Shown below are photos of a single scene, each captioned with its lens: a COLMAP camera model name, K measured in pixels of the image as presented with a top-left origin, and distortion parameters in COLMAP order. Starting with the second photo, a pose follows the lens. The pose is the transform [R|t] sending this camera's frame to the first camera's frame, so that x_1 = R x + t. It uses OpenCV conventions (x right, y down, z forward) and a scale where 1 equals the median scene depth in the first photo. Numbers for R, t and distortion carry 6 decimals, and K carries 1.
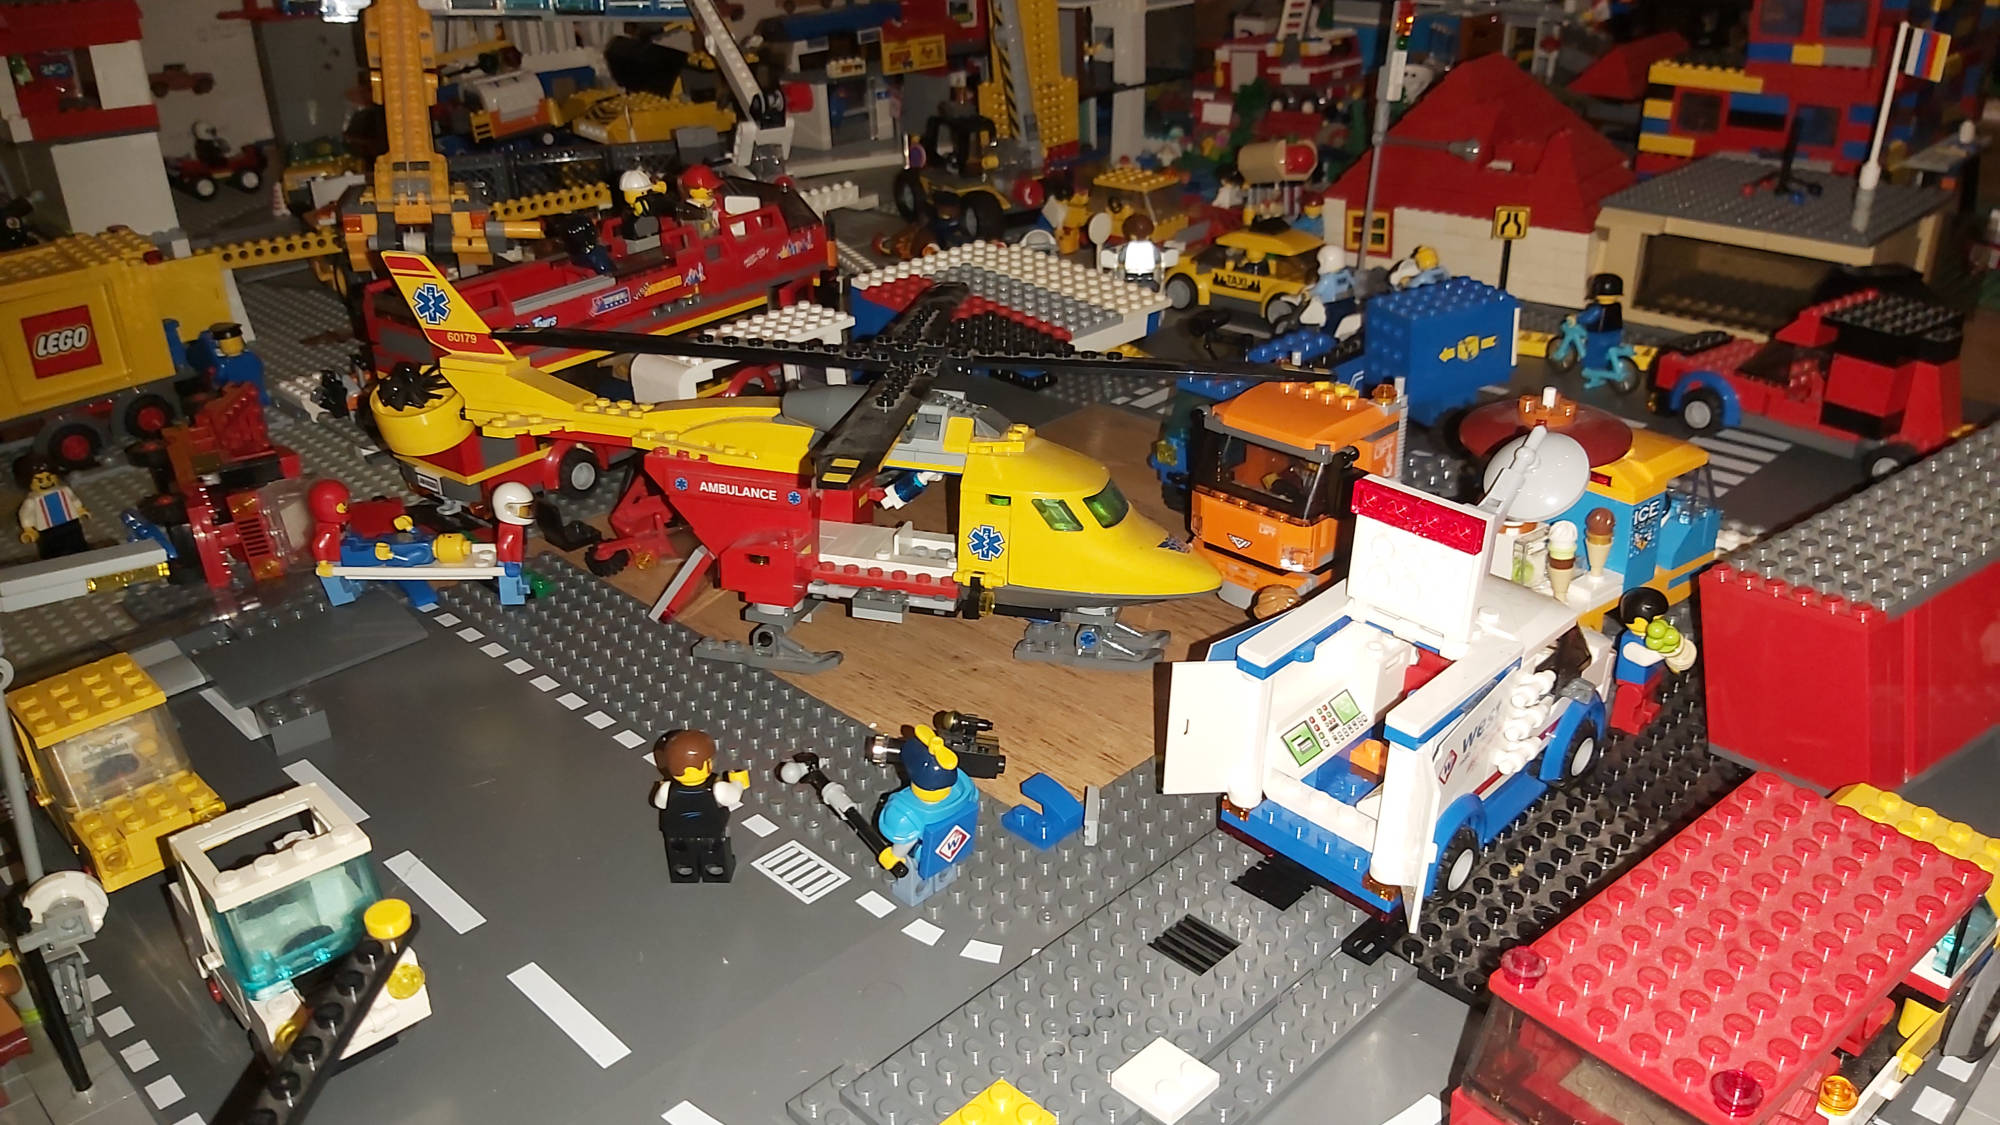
lens RADIAL K [[1581.4, 0, 990.0], [0, 1581.4, 558.5], [0, 0, 1]] dist [0.077250, -0.199542]
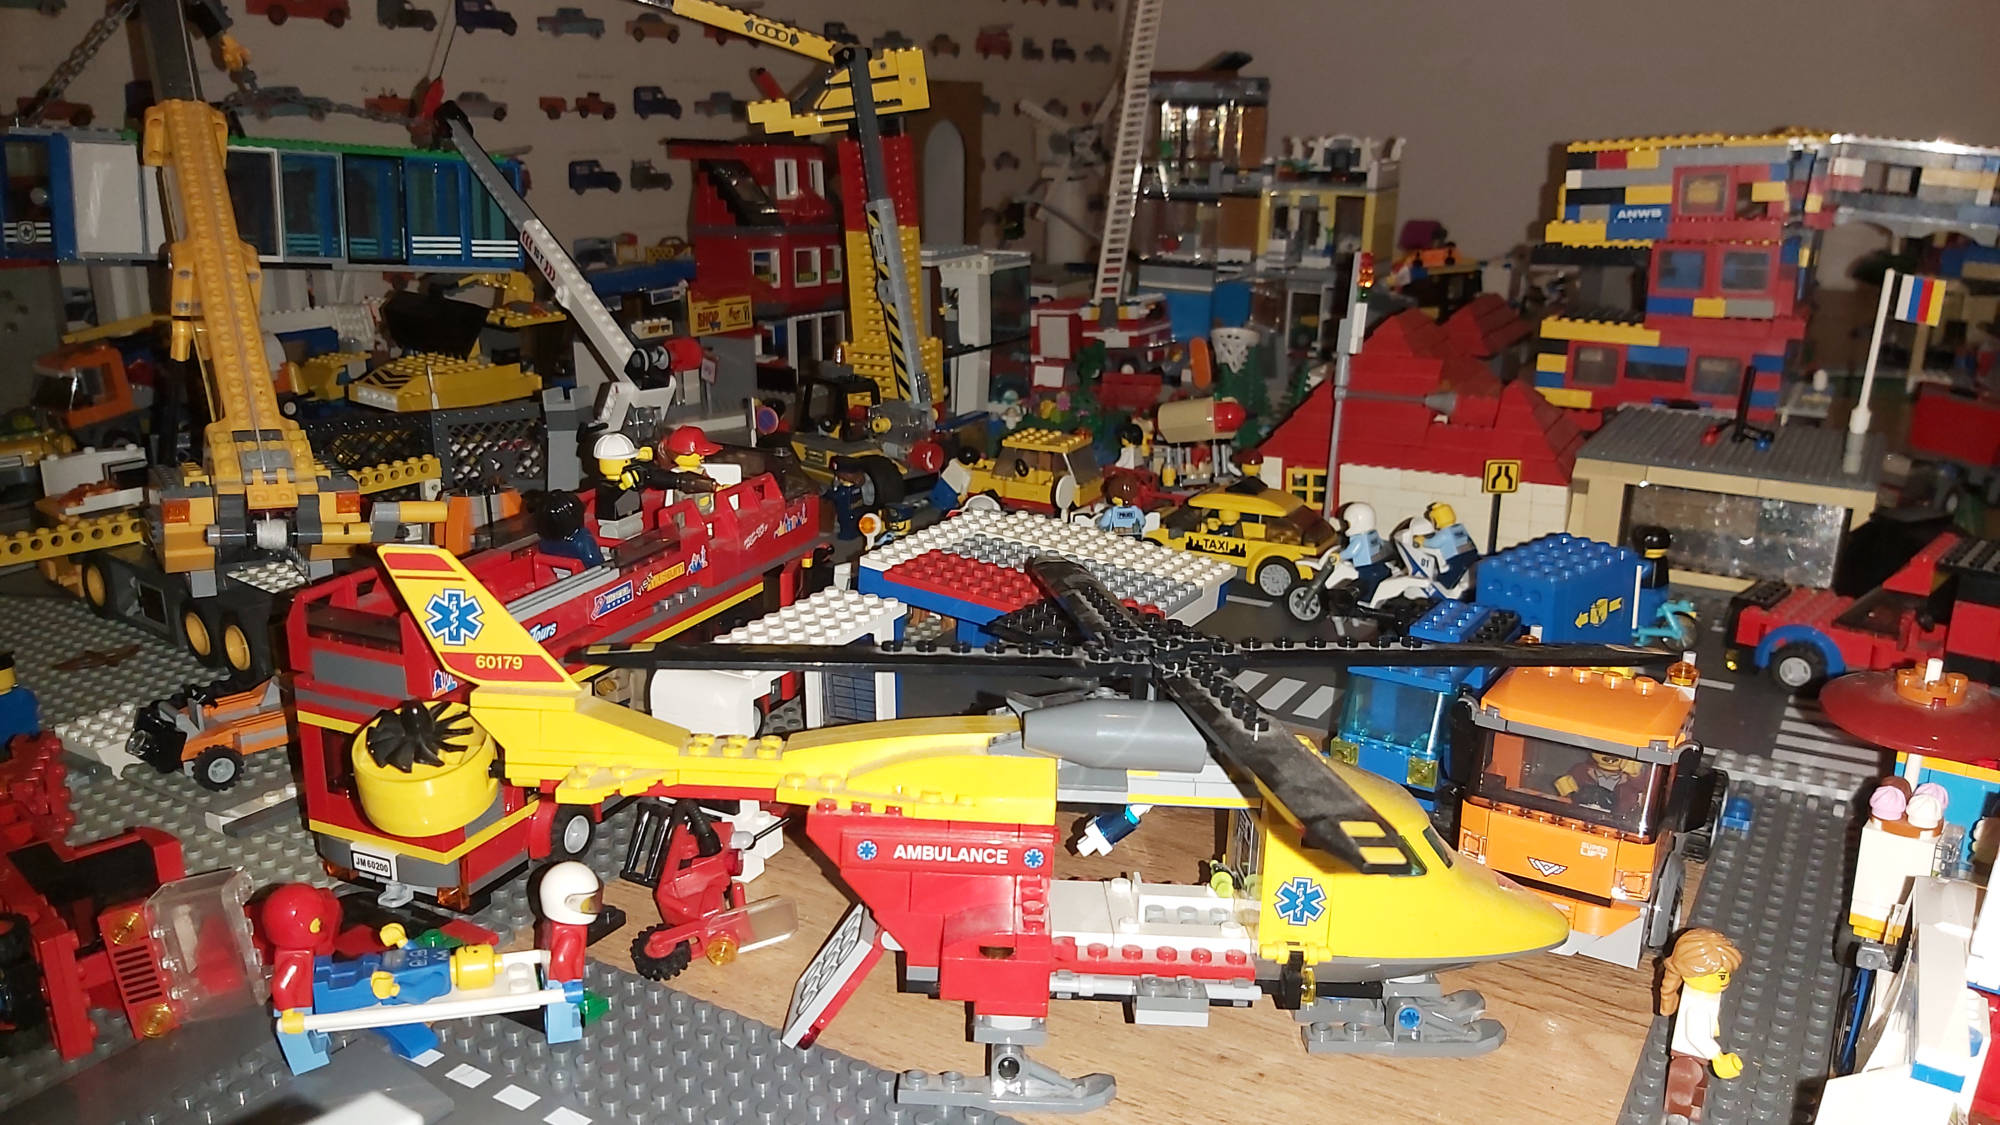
lens RADIAL K [[1574.8, 0, 1005.8], [0, 1574.8, 530.6], [0, 0, 1]] dist [0.093007, -0.217915]
pose [[0.967075, -0.030621, 0.252644, -0.210846], [0.076129, 0.982085, -0.172376, -0.041656], [-0.242840, 0.185934, 0.952080, 0.191192]]
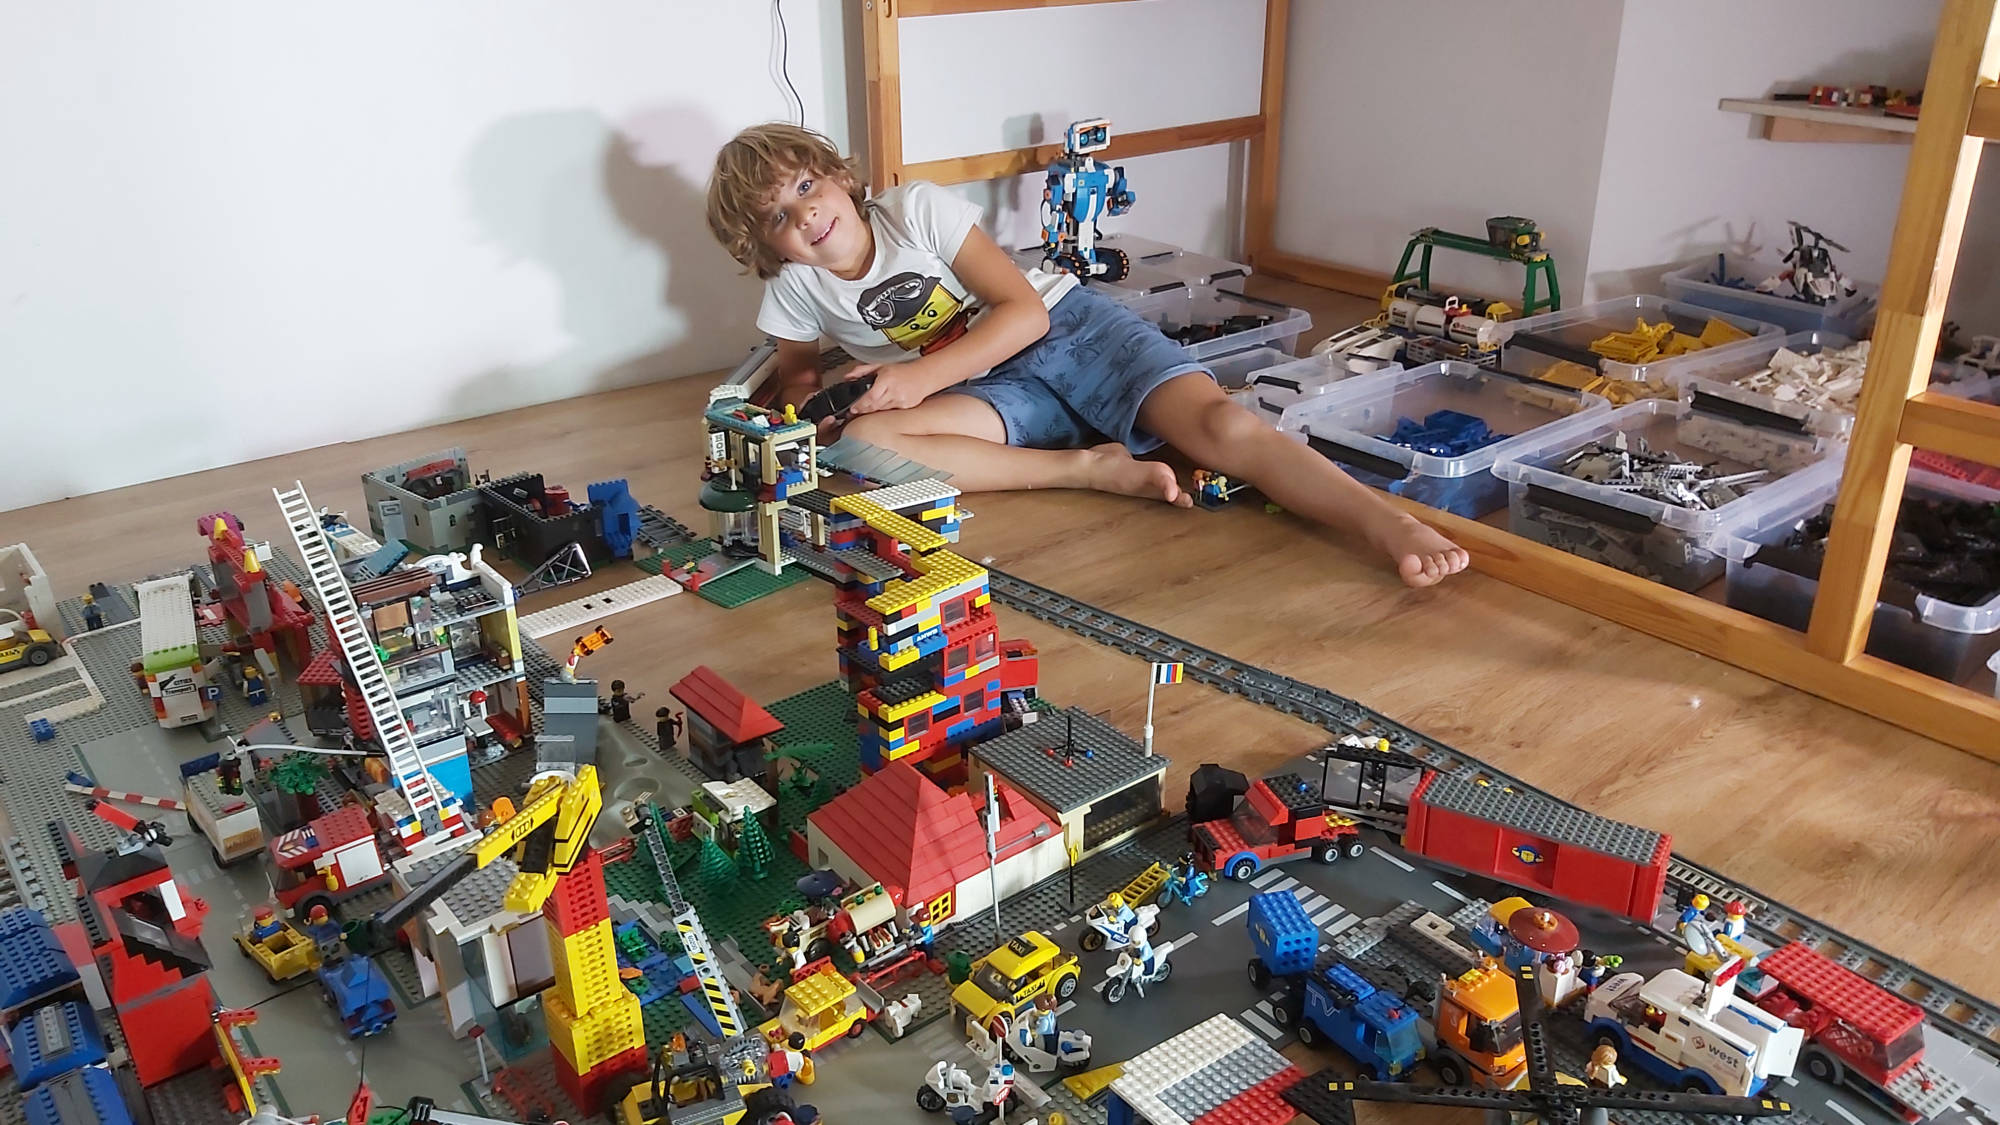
lens RADIAL K [[1581.4, 0, 990.0], [0, 1581.4, 558.5], [0, 0, 1]] dist [0.077250, -0.199542]
pose [[0.115639, -0.390056, 0.913501, -1.125482], [0.432789, 0.847569, 0.307117, -1.074303], [-0.894048, 0.359839, 0.266824, 0.567560]]
